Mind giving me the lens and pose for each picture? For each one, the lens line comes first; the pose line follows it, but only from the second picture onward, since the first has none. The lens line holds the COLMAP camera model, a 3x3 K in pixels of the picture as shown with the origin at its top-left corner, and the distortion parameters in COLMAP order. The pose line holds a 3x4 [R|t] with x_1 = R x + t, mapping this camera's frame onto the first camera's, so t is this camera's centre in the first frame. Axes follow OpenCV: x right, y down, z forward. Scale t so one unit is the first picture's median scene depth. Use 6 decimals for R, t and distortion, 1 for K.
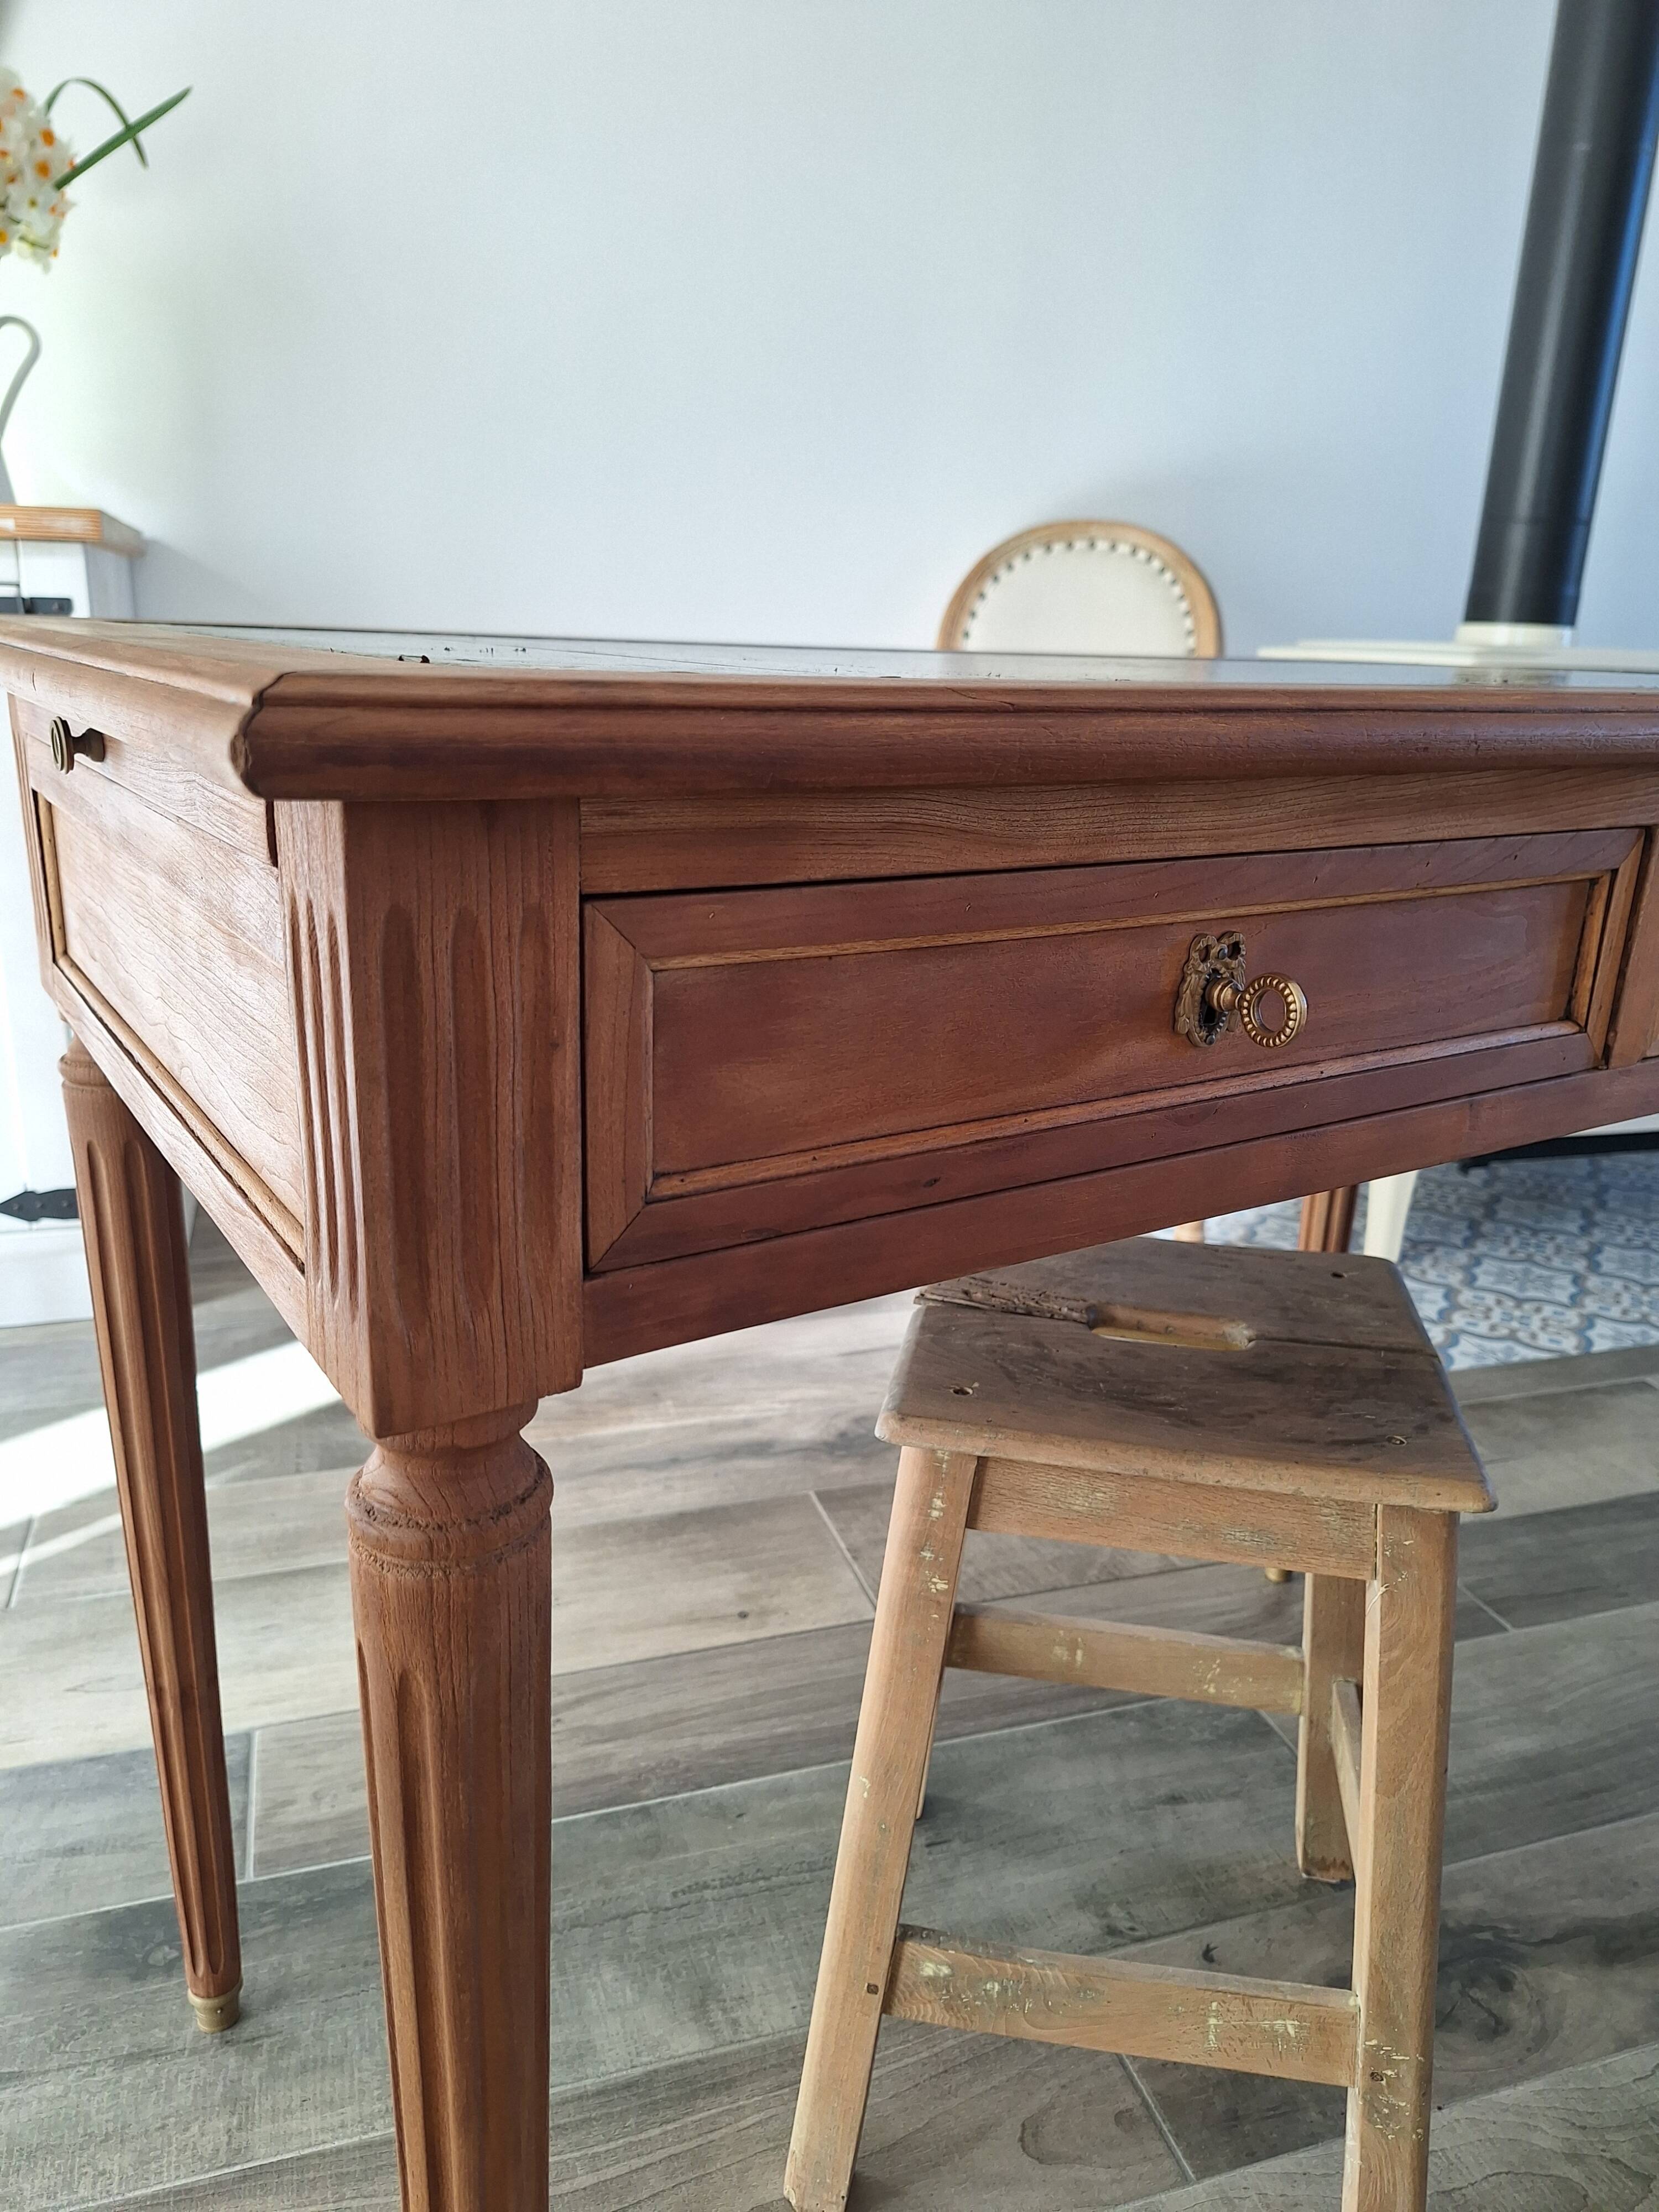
lens RADIAL K [[1560.6, 0, 826.8], [0, 1560.6, 1129.3], [0, 0, 1]] dist [0.017225, -0.008027]
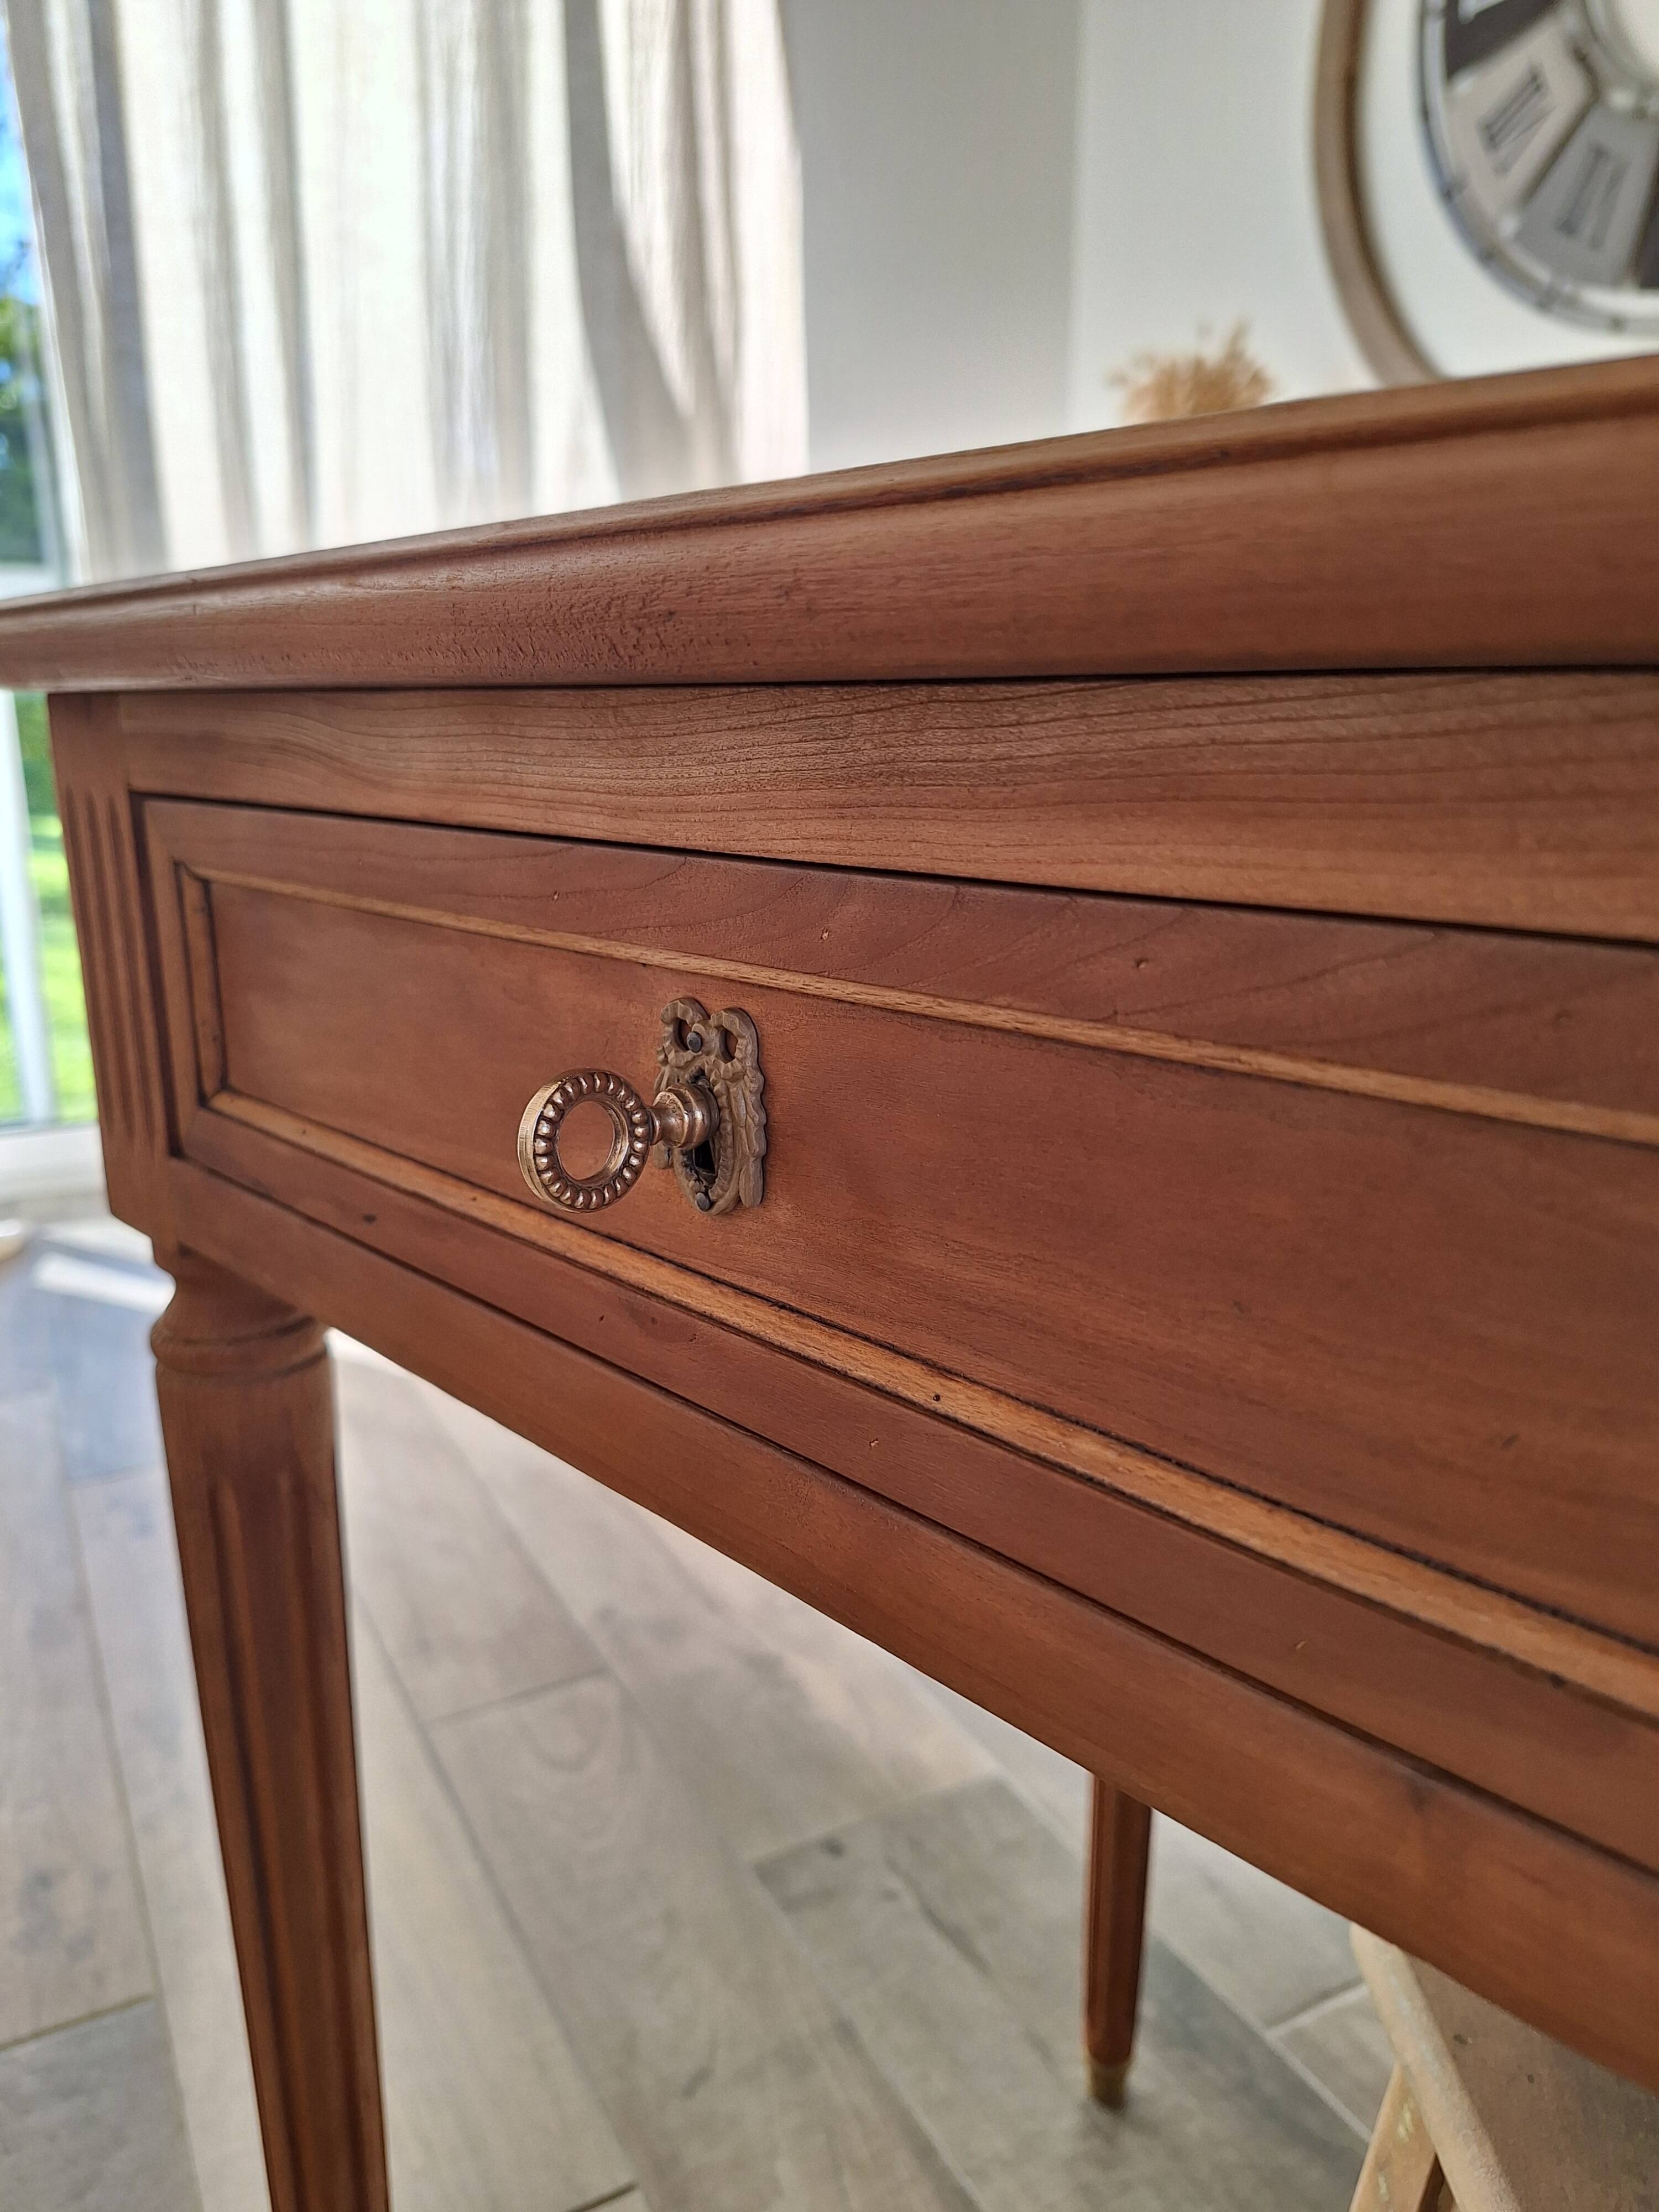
lens RADIAL K [[1603.4, 0, 824.2], [0, 1603.4, 1140.5], [0, 0, 1]] dist [0.050263, -0.105486]
pose [[0.179847, 0.224733, -0.957680, 0.407991], [-0.295382, 0.940964, 0.165339, -0.094987], [0.938299, 0.253146, 0.235611, 0.476975]]
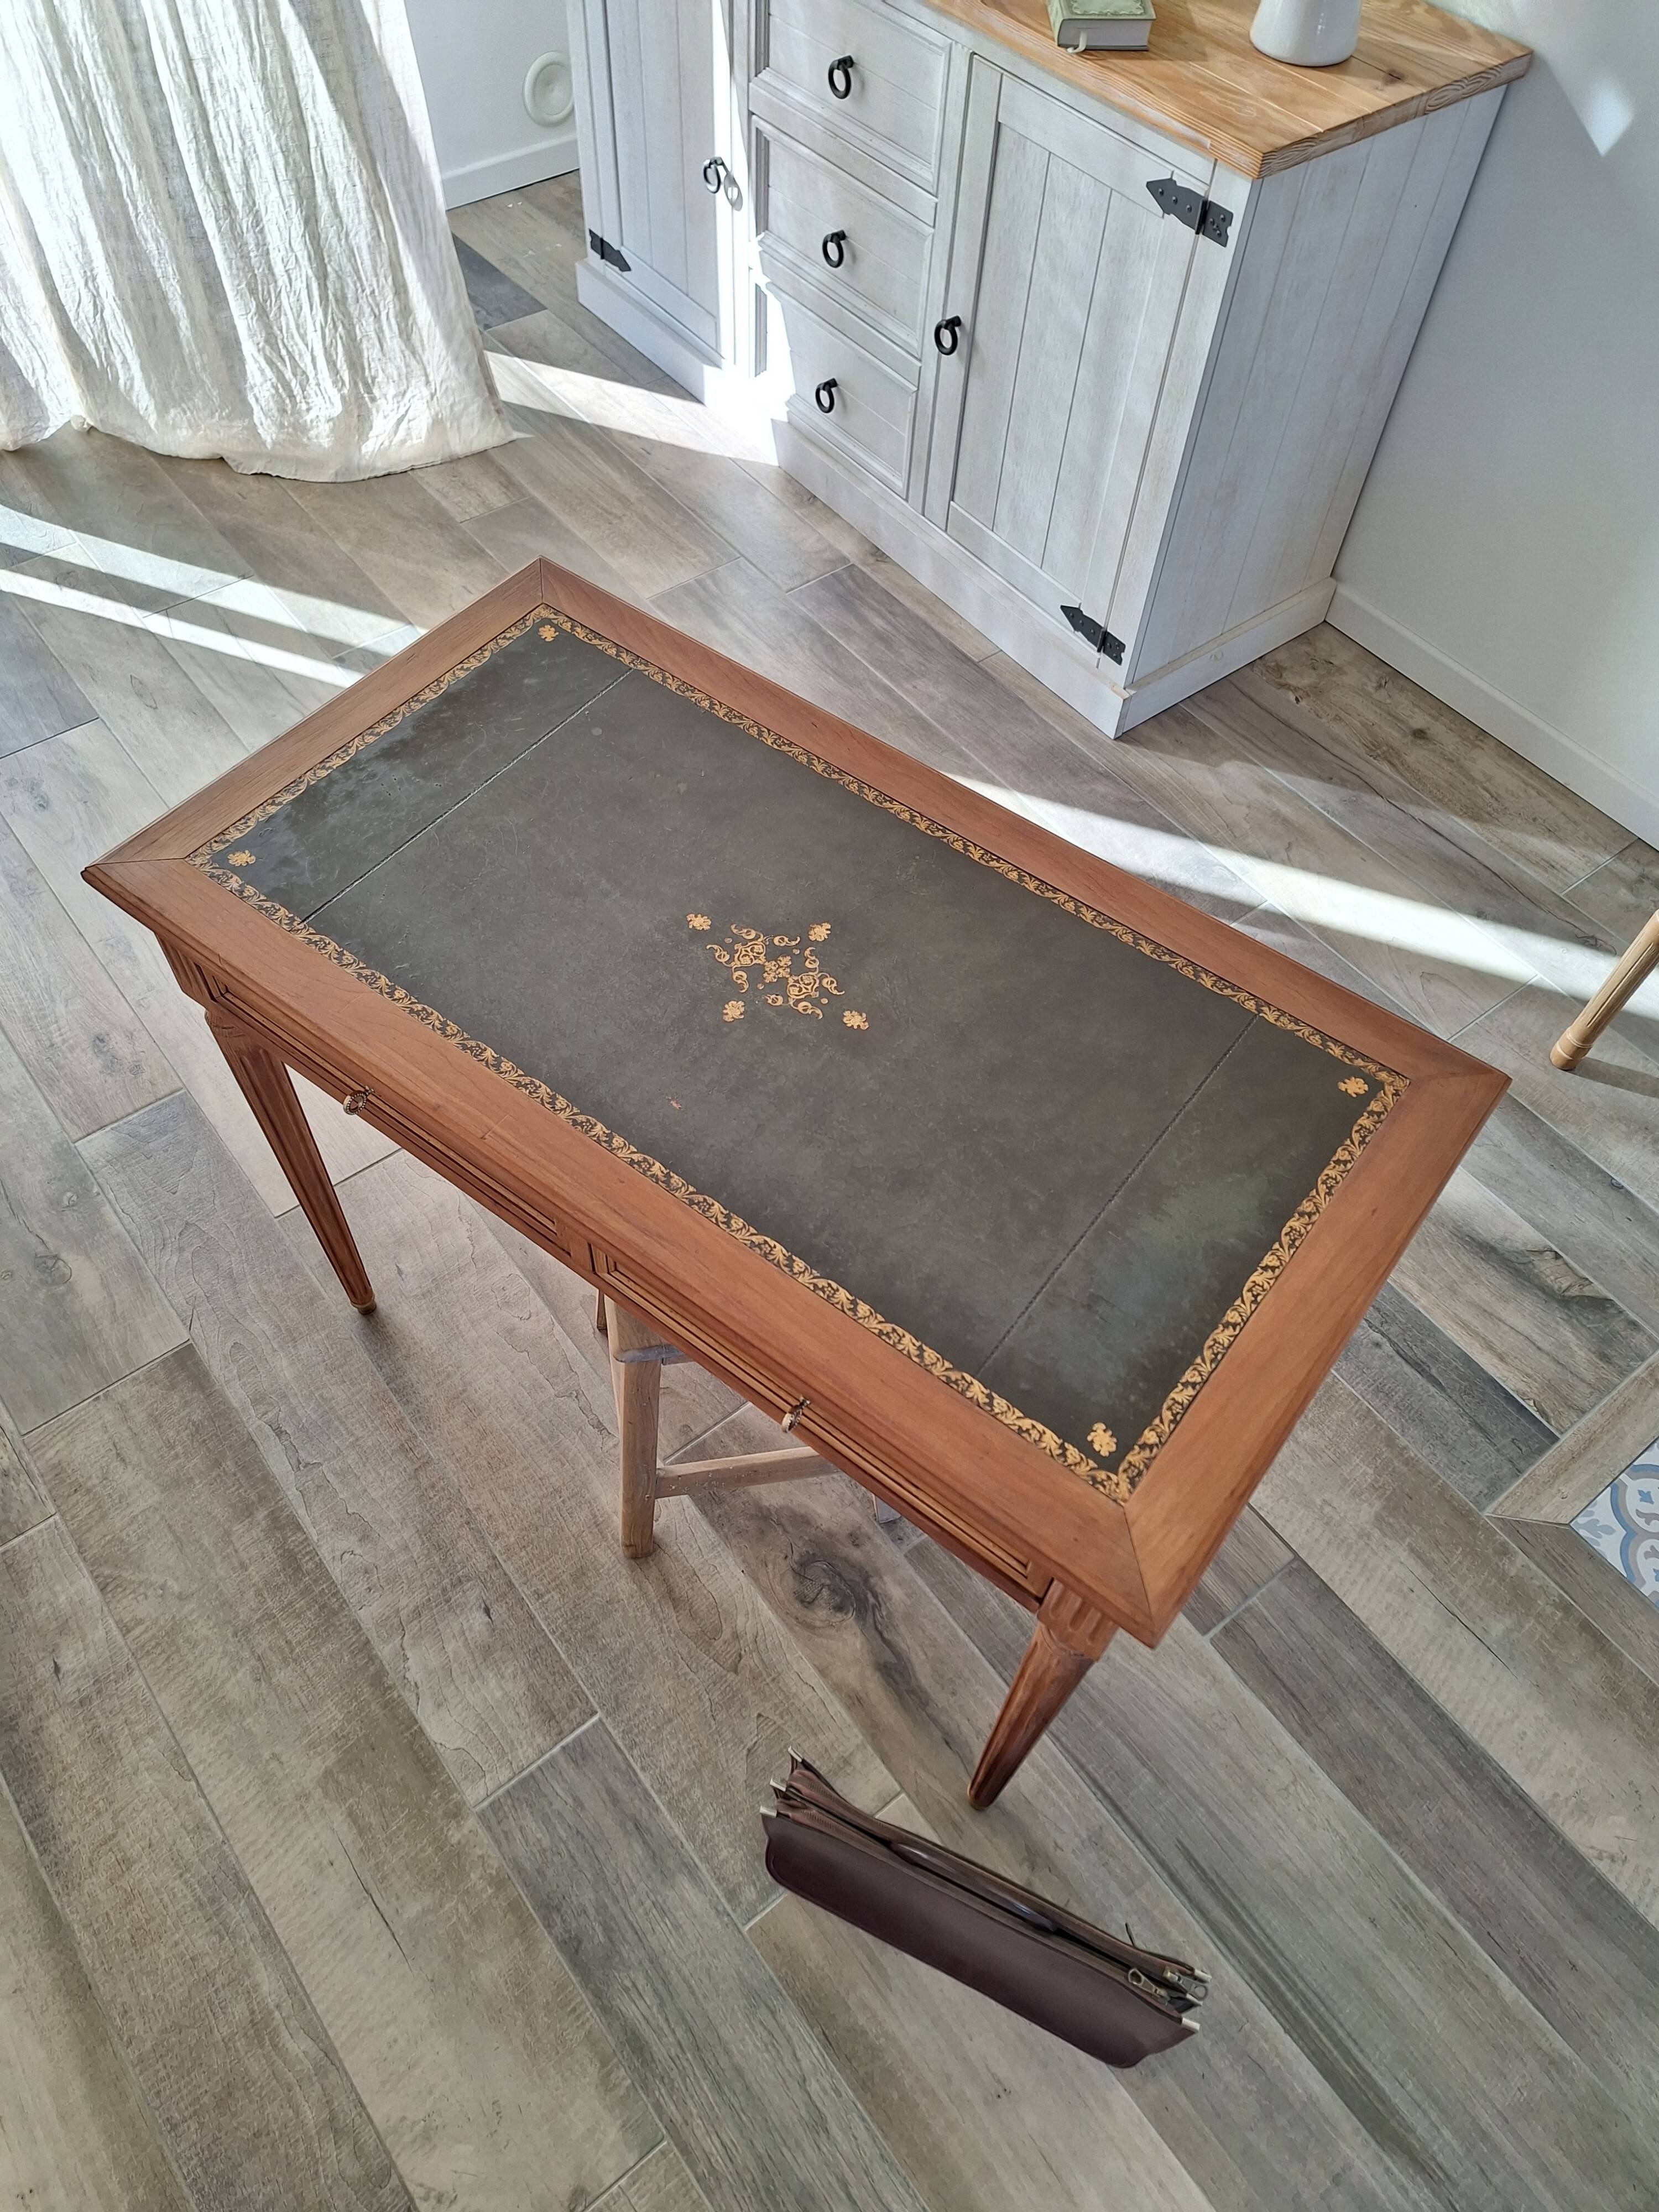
lens RADIAL K [[1530.7, 0, 819.6], [0, 1530.7, 1115.7], [0, 0, 1]] dist [0.079036, -0.082556]
pose [[0.338903, 0.759911, -0.554689, 1.062831], [-0.307132, 0.646640, 0.698231, -1.127736], [0.889278, -0.066270, 0.452541, 0.249182]]
